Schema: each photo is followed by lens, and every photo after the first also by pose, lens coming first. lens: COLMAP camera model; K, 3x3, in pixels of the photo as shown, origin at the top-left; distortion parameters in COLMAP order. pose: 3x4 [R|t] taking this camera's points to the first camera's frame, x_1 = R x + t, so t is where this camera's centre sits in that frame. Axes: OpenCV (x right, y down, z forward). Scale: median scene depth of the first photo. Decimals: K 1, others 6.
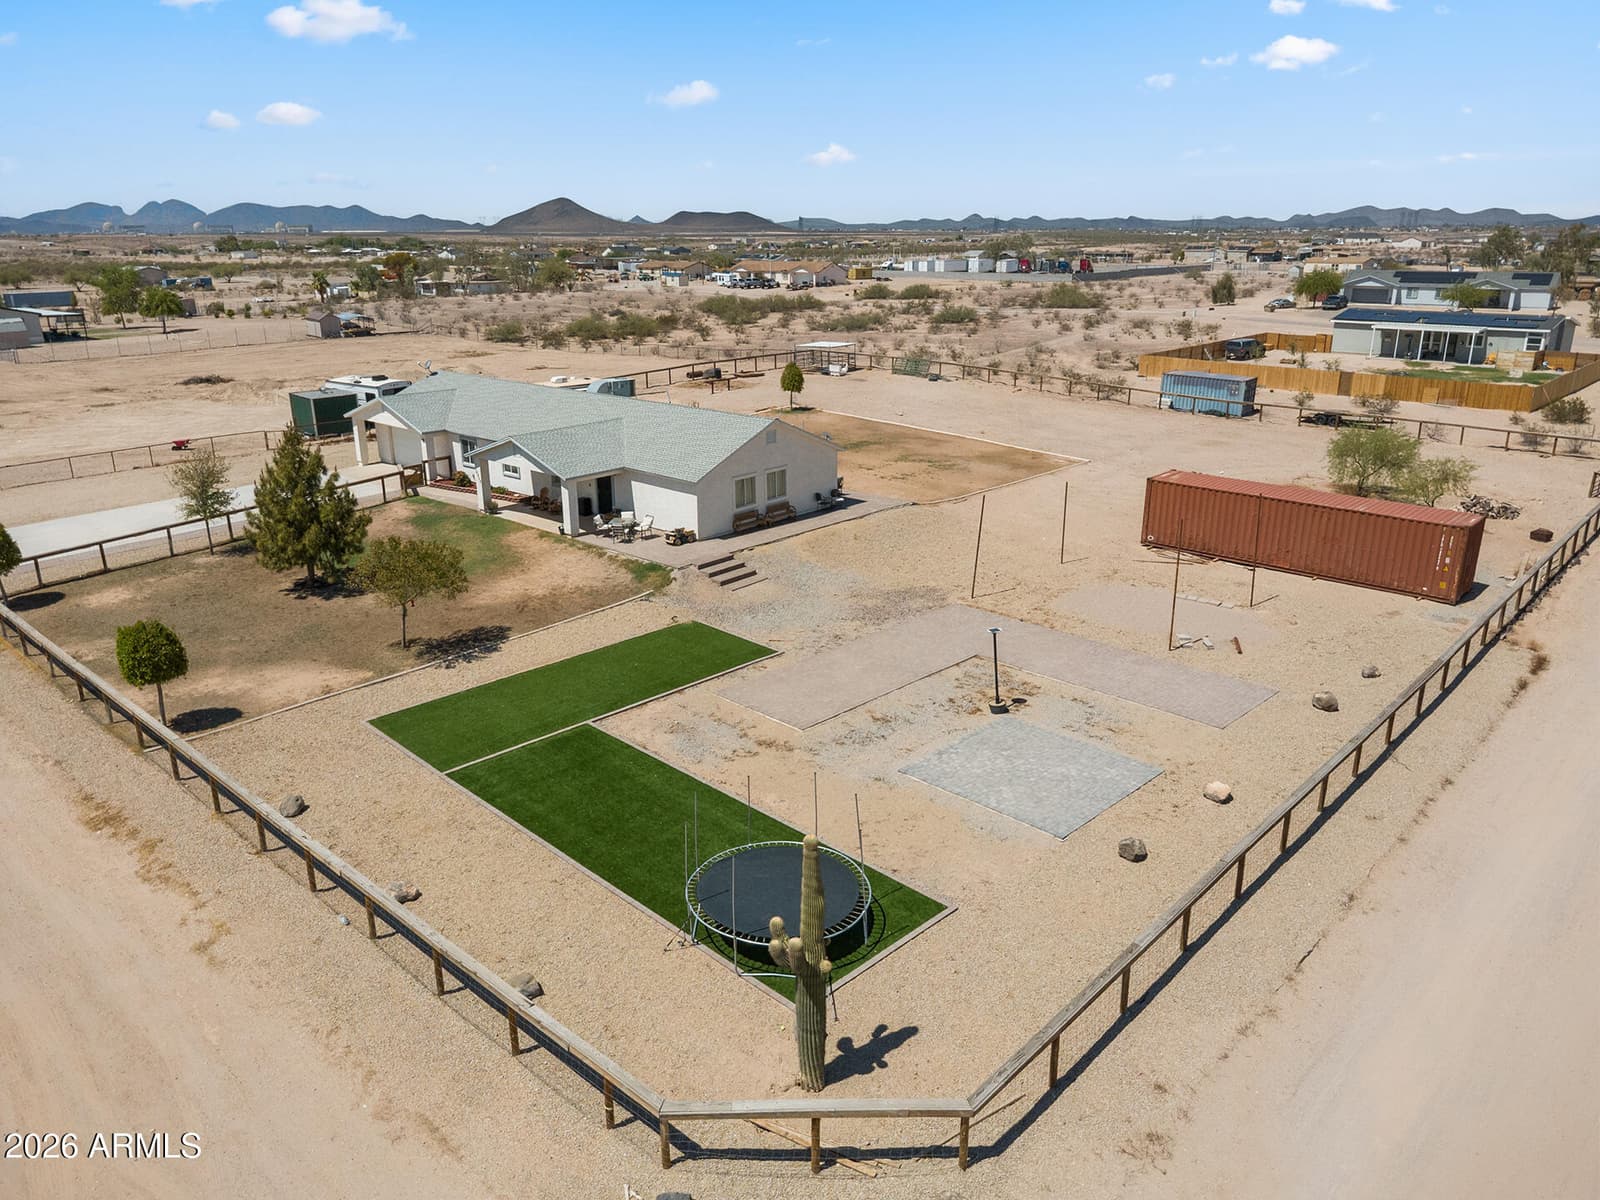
lens RADIAL K [[1137.0, 0, 796.7], [0, 1137.0, 557.7], [0, 0, 1]] dist [0.000071, -0.000080]
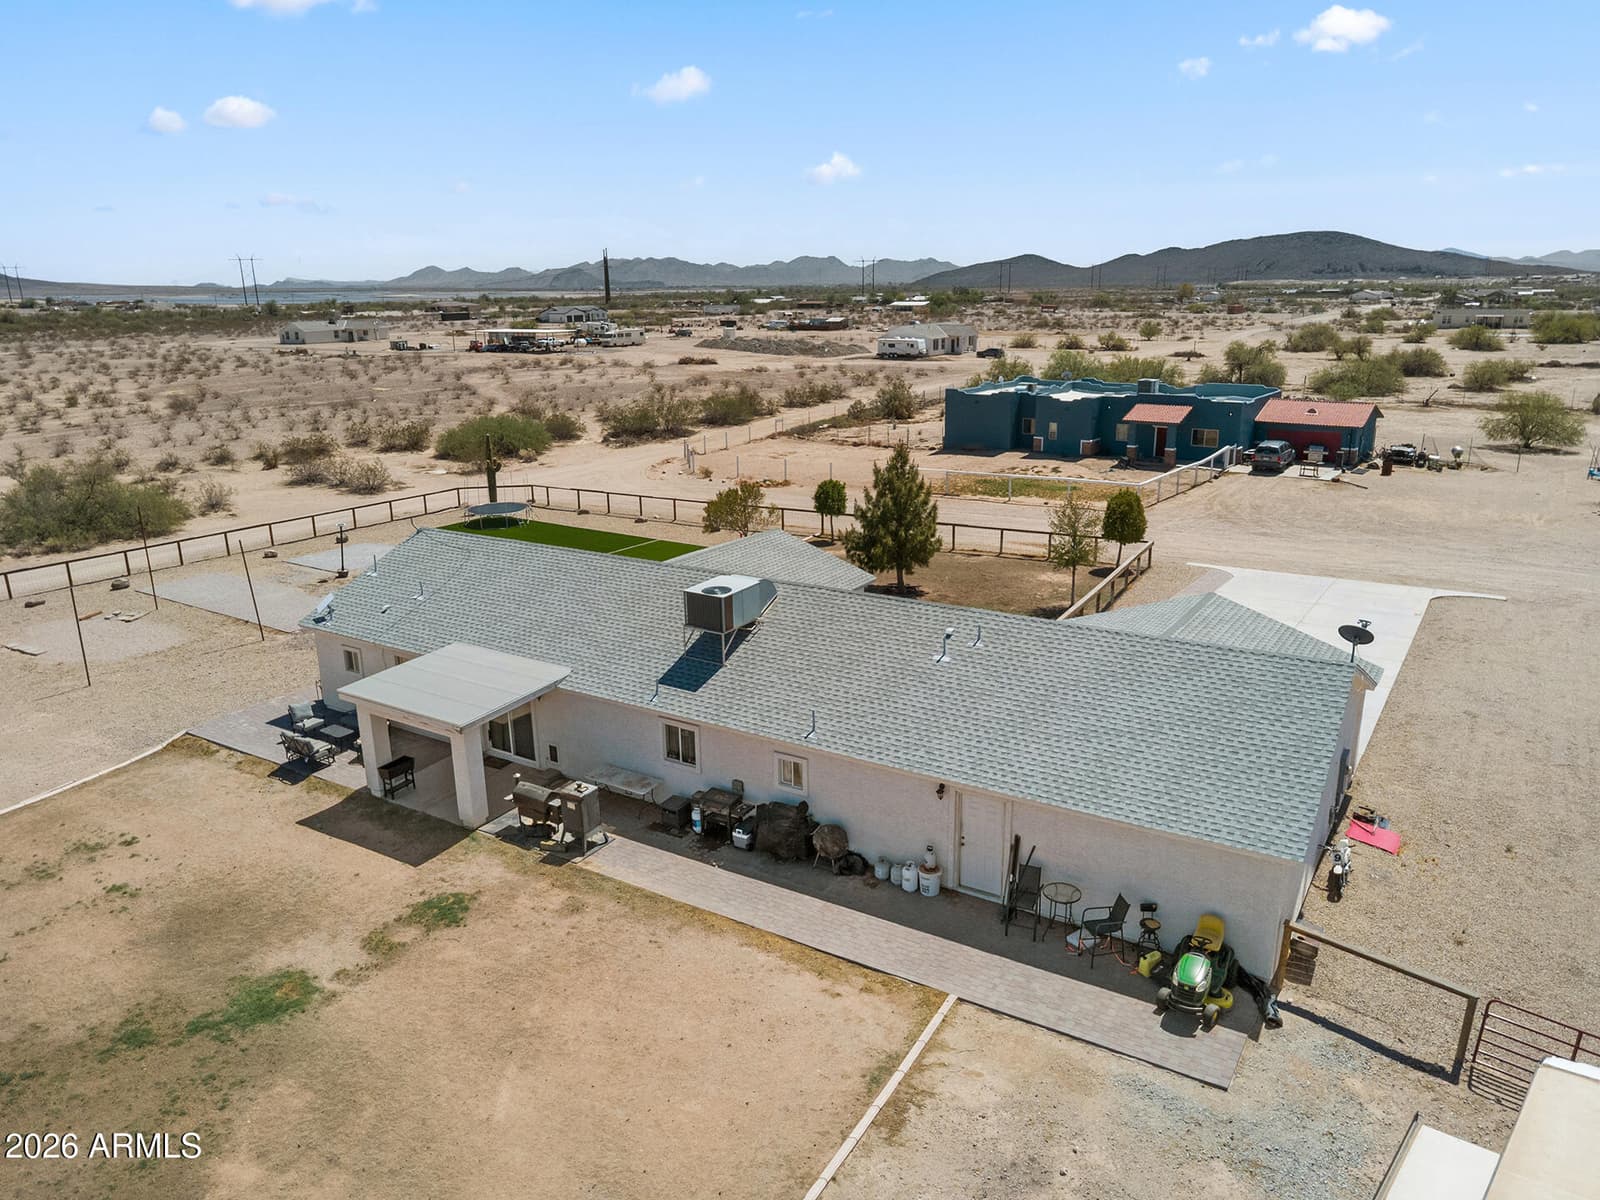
lens RADIAL K [[1137.0, 0, 796.7], [0, 1137.0, 557.7], [0, 0, 1]] dist [0.000071, -0.000080]
pose [[-0.985274, 0.060438, -0.159947, -0.140831], [-0.026858, 0.869130, 0.493855, -0.487829], [0.168862, 0.490878, -0.854707, 1.722233]]
